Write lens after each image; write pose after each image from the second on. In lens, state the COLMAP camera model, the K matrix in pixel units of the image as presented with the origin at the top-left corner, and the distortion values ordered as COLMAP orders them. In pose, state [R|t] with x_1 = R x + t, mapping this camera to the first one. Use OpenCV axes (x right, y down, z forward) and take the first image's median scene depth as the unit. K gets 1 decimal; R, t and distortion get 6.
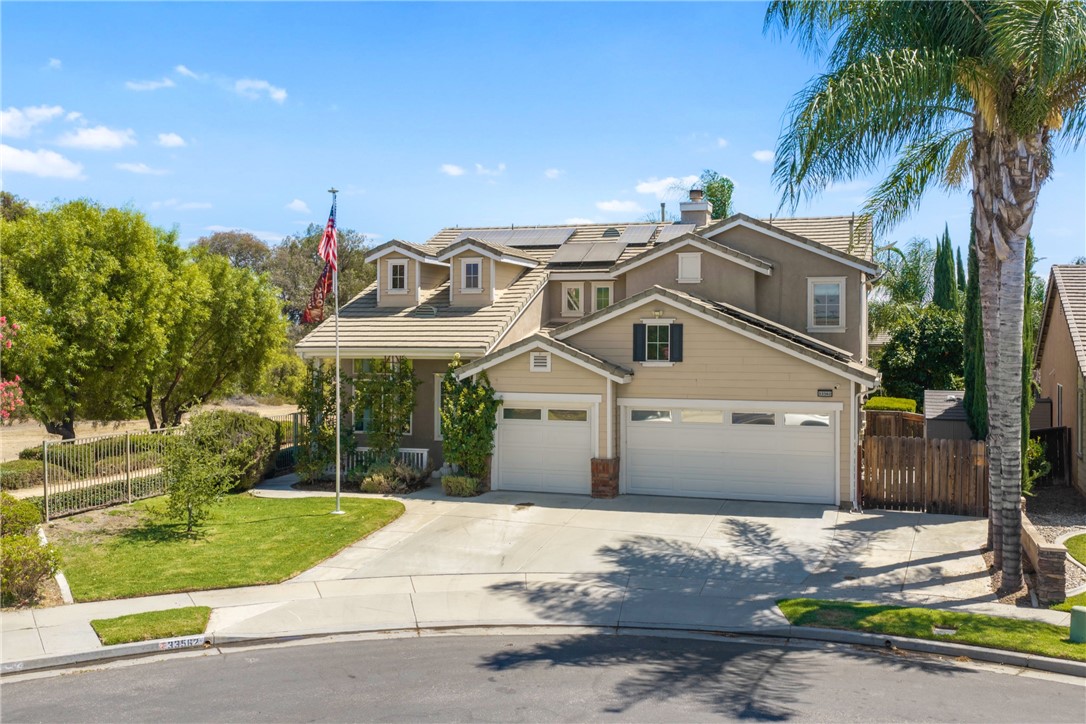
lens RADIAL K [[975.6, 0, 544.1], [0, 975.6, 333.2], [0, 0, 1]] dist [0.005565, -0.009257]
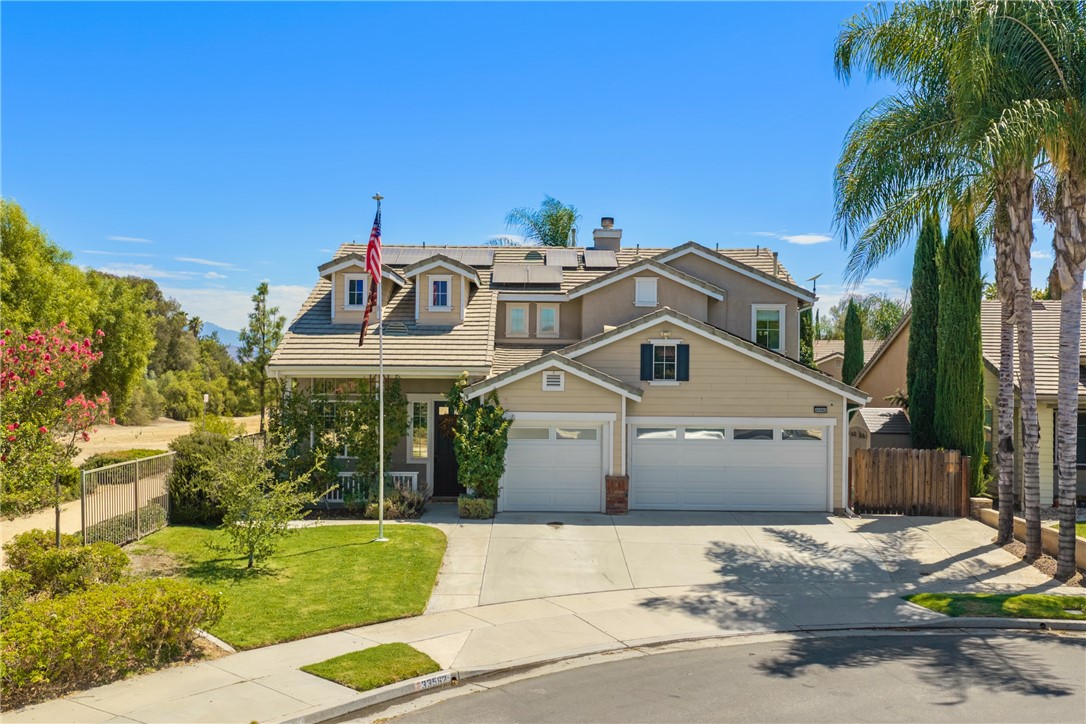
lens RADIAL K [[963.1, 0, 543.0], [0, 963.1, 362.0], [0, 0, 1]] dist [0.003948, -0.008518]
pose [[0.954825, 0.007670, 0.297070, -0.338209], [-0.008098, 0.999967, 0.000213, 0.010880], [-0.297059, -0.002609, 0.954856, 0.068649]]
